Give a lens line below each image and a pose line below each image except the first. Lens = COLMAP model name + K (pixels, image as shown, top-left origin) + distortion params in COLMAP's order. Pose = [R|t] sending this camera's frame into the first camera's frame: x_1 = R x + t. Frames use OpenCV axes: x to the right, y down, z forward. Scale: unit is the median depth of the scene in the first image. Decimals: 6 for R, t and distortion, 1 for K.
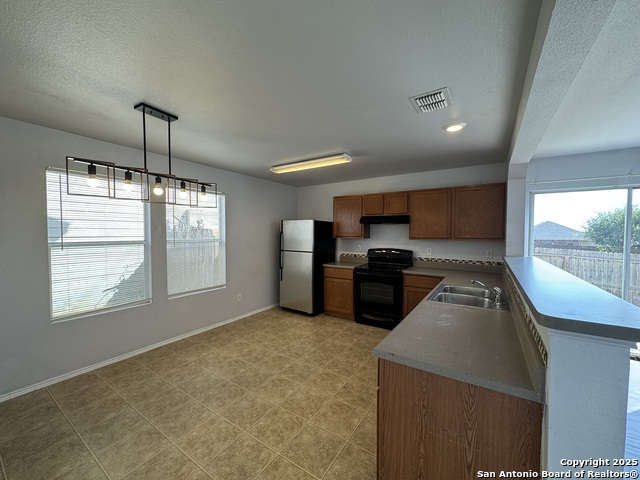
lens RADIAL K [[255.9, 0, 321.3], [0, 255.9, 238.5], [0, 0, 1]] dist [-0.003579, 0.000552]
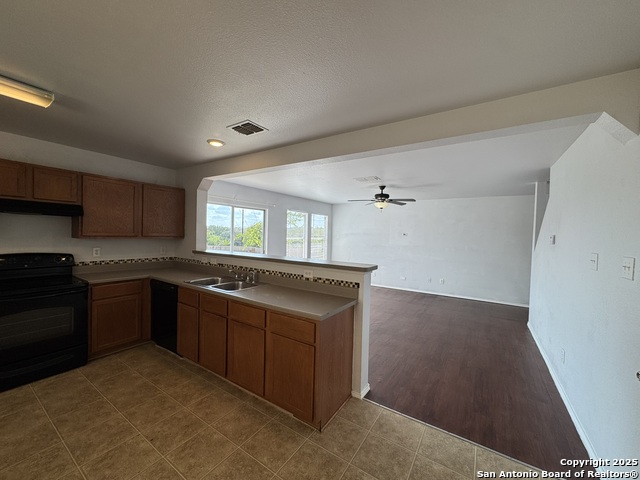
lens RADIAL K [[255.9, 0, 319.0], [0, 255.9, 241.4], [0, 0, 1]] dist [-0.003579, 0.000552]
pose [[-0.002078, -0.028078, 0.999604, -0.518258], [-0.006313, 0.999586, 0.028065, -0.015938], [-0.999978, -0.006252, -0.002254, 0.399272]]
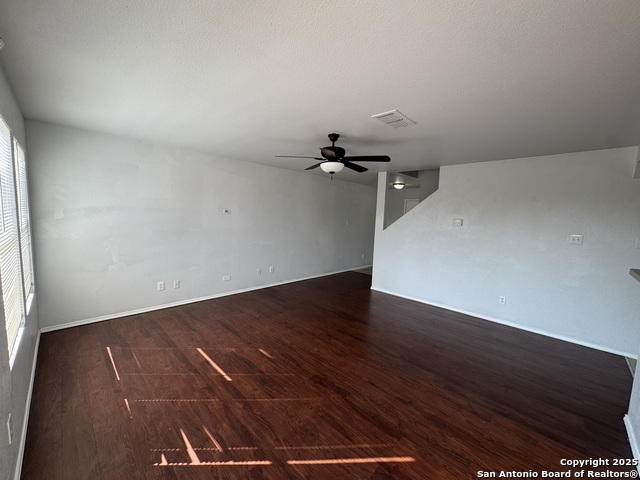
lens RADIAL K [[255.9, 0, 318.4], [0, 255.9, 238.9], [0, 0, 1]] dist [-0.003579, 0.000552]
pose [[-0.979222, -0.052016, 0.196006, 0.998824], [-0.031335, 0.993747, 0.107171, -0.035646], [-0.200355, 0.098803, -0.974729, 0.990736]]
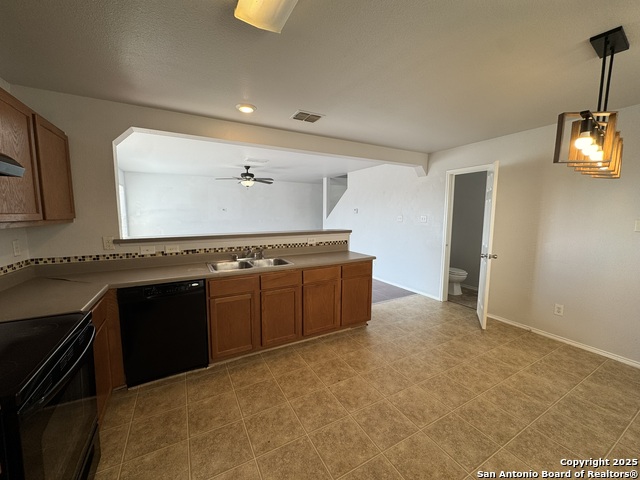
lens RADIAL K [[255.9, 0, 321.5], [0, 255.9, 241.7], [0, 0, 1]] dist [-0.003579, 0.000552]
pose [[-0.887850, -0.051554, 0.457235, -0.197554], [0.009566, 0.991421, 0.130360, -0.024187], [-0.460033, 0.120115, -0.879740, 1.429512]]
